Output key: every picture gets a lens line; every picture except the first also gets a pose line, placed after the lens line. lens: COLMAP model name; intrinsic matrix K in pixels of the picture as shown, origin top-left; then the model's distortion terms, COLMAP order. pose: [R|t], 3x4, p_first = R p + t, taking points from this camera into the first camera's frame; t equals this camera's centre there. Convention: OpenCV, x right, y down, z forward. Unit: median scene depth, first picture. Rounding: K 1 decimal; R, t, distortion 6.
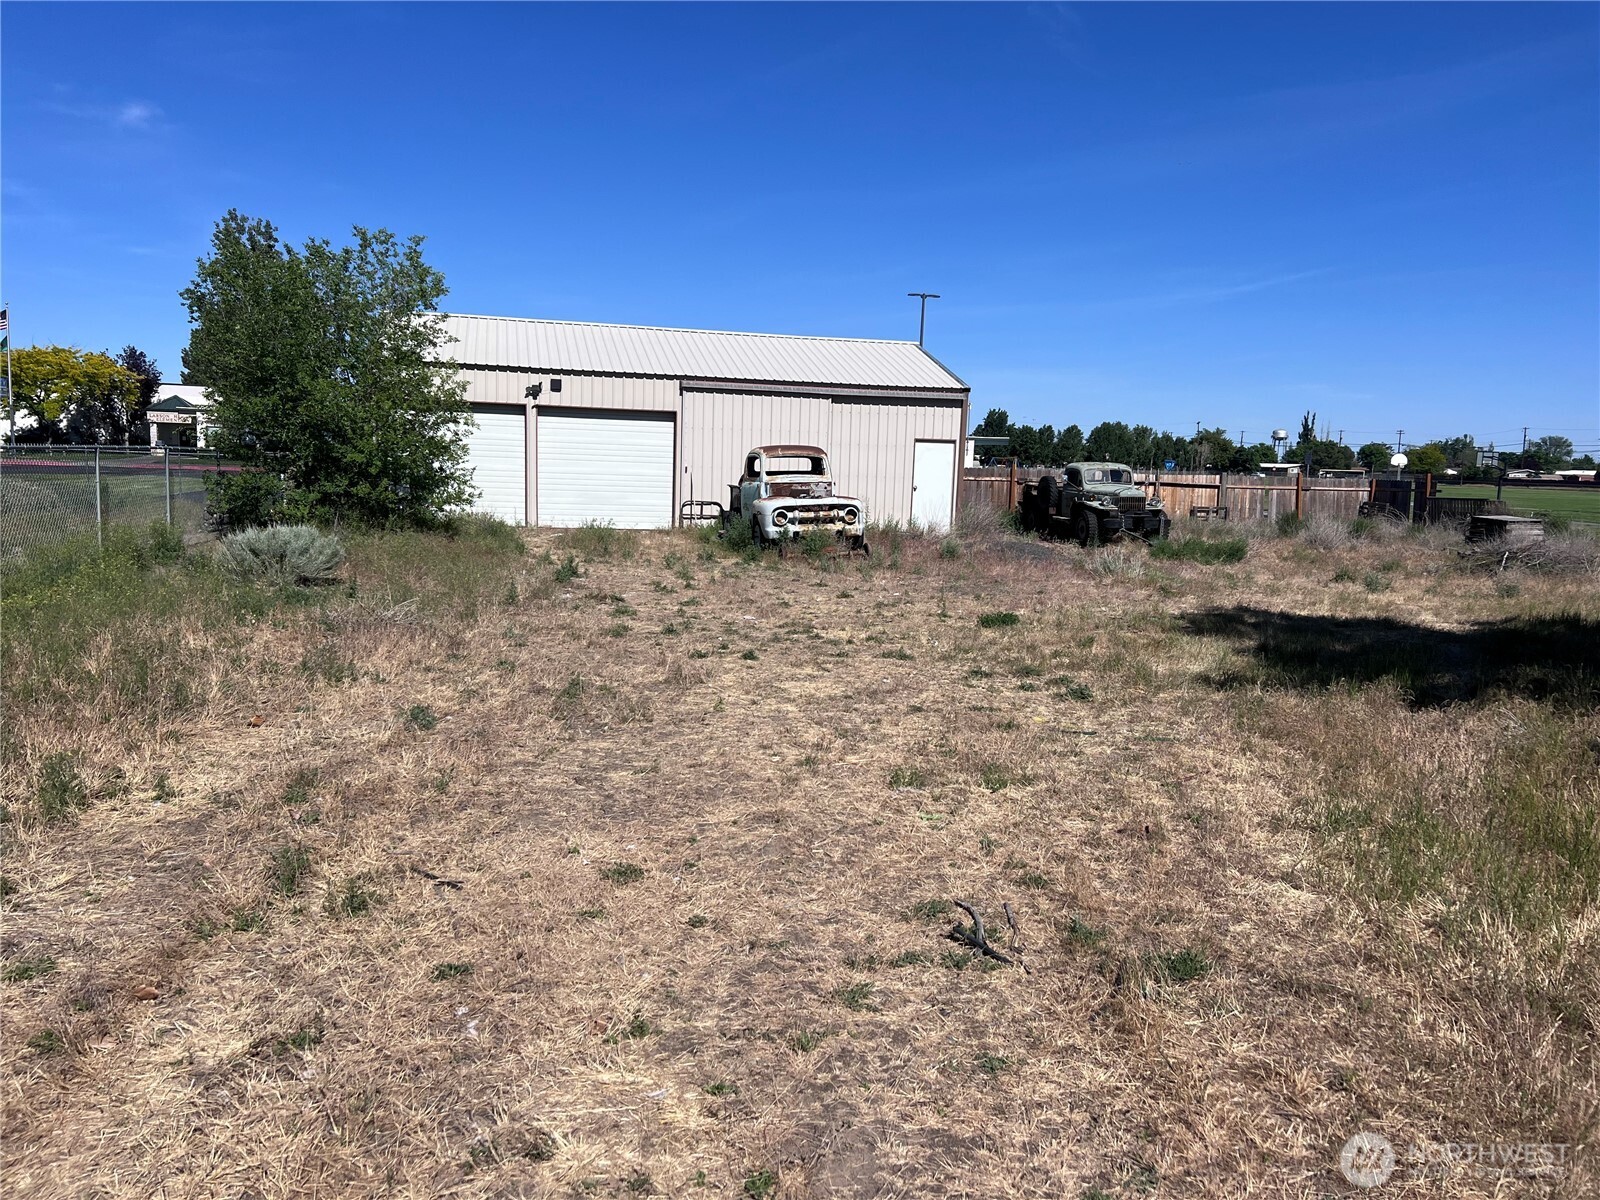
lens RADIAL K [[1242.0, 0, 800.0], [0, 1242.0, 600.0], [0, 0, 1]] dist [0.123273, -0.258522]
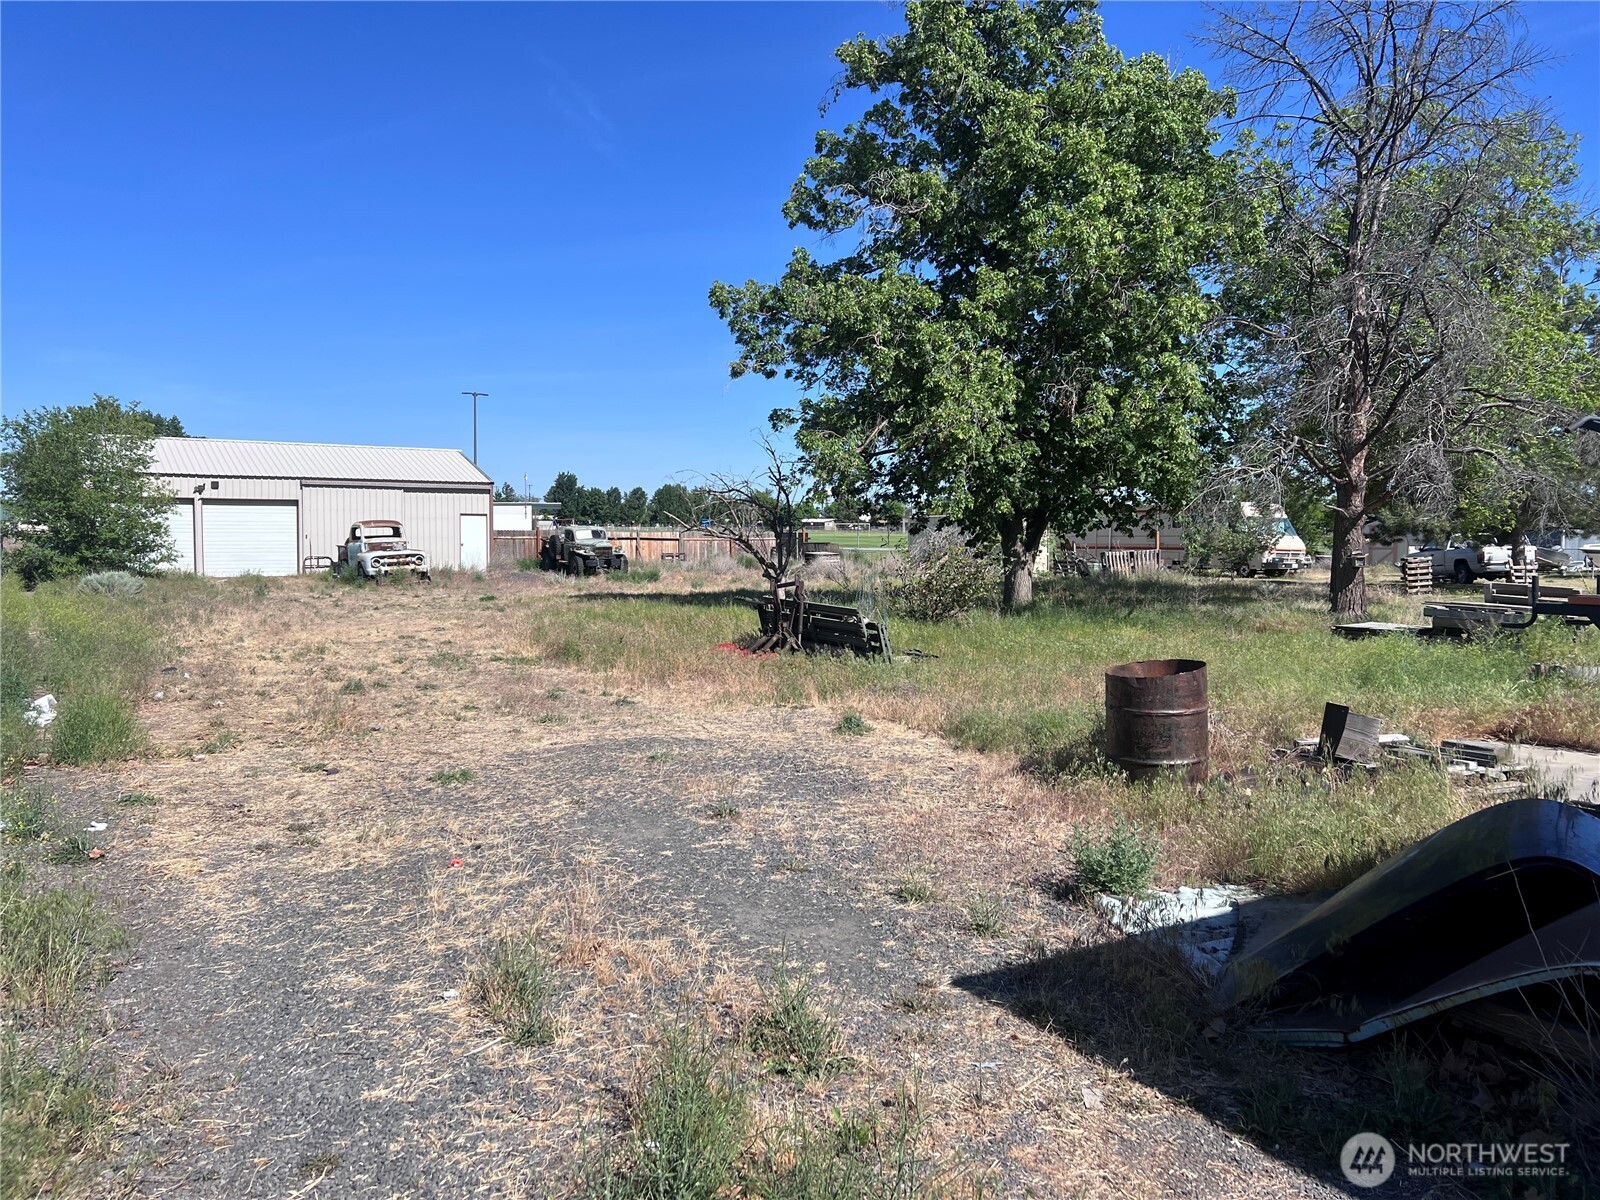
lens RADIAL K [[1242.0, 0, 800.0], [0, 1242.0, 600.0], [0, 0, 1]] dist [0.123273, -0.258522]
pose [[0.945199, -0.044757, 0.323414, -0.020991], [0.059975, 0.997505, -0.037237, 0.070879], [-0.320940, 0.054593, 0.945525, -0.689782]]
